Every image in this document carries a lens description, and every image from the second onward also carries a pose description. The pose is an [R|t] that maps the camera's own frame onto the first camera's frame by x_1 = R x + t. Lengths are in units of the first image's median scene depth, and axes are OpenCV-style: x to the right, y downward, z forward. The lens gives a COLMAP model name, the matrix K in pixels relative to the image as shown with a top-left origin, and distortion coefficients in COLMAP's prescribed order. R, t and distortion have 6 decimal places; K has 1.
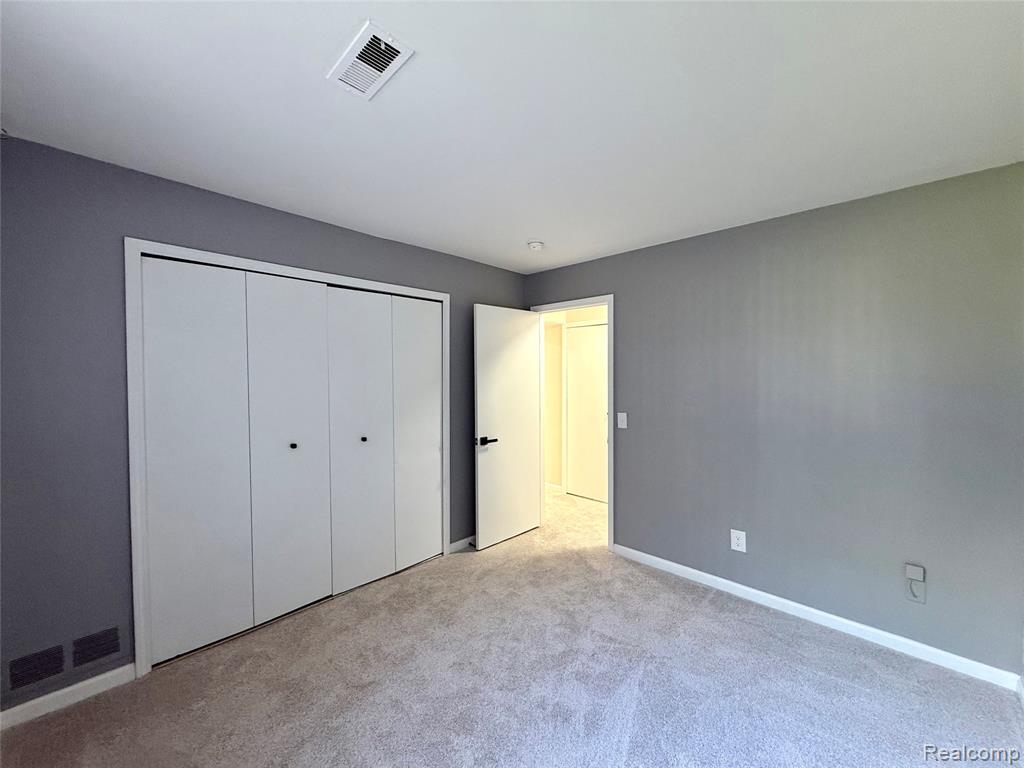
lens RADIAL K [[409.0, 0, 508.1], [0, 409.0, 379.1], [0, 0, 1]] dist [-0.002393, 0.000345]
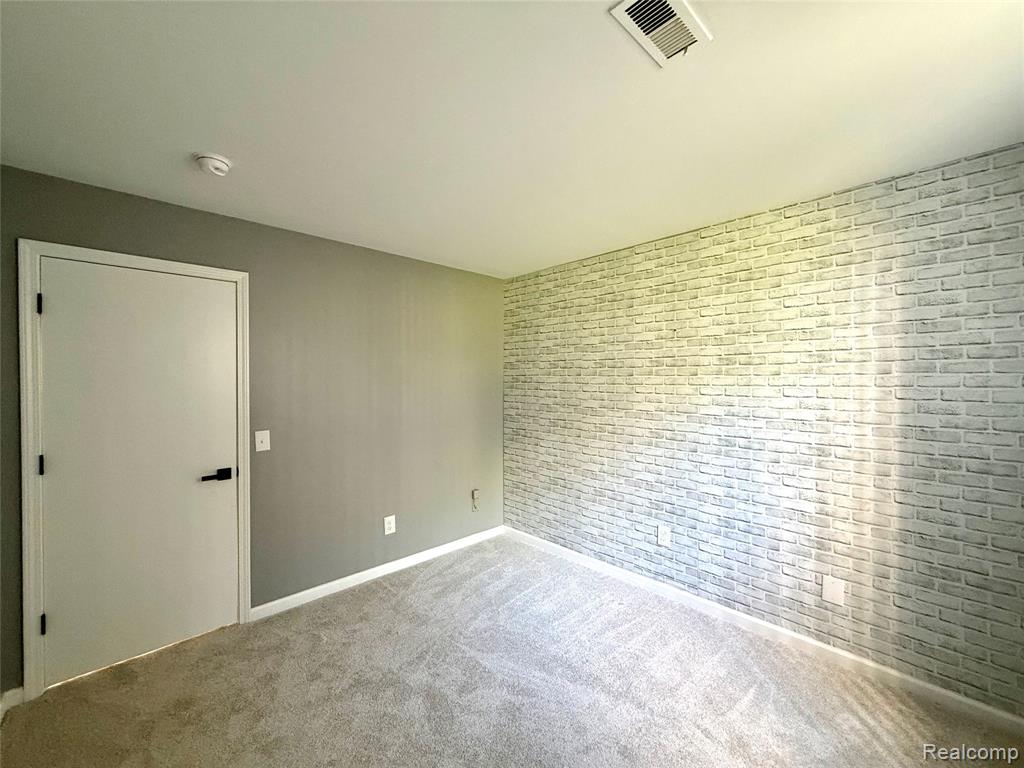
lens RADIAL K [[409.0, 0, 509.9], [0, 409.0, 383.2], [0, 0, 1]] dist [-0.002393, 0.000345]
pose [[0.033149, -0.007455, 0.999423, -0.603760], [0.016562, 0.999839, 0.006908, -0.005673], [-0.999313, 0.016323, 0.033267, 0.653313]]
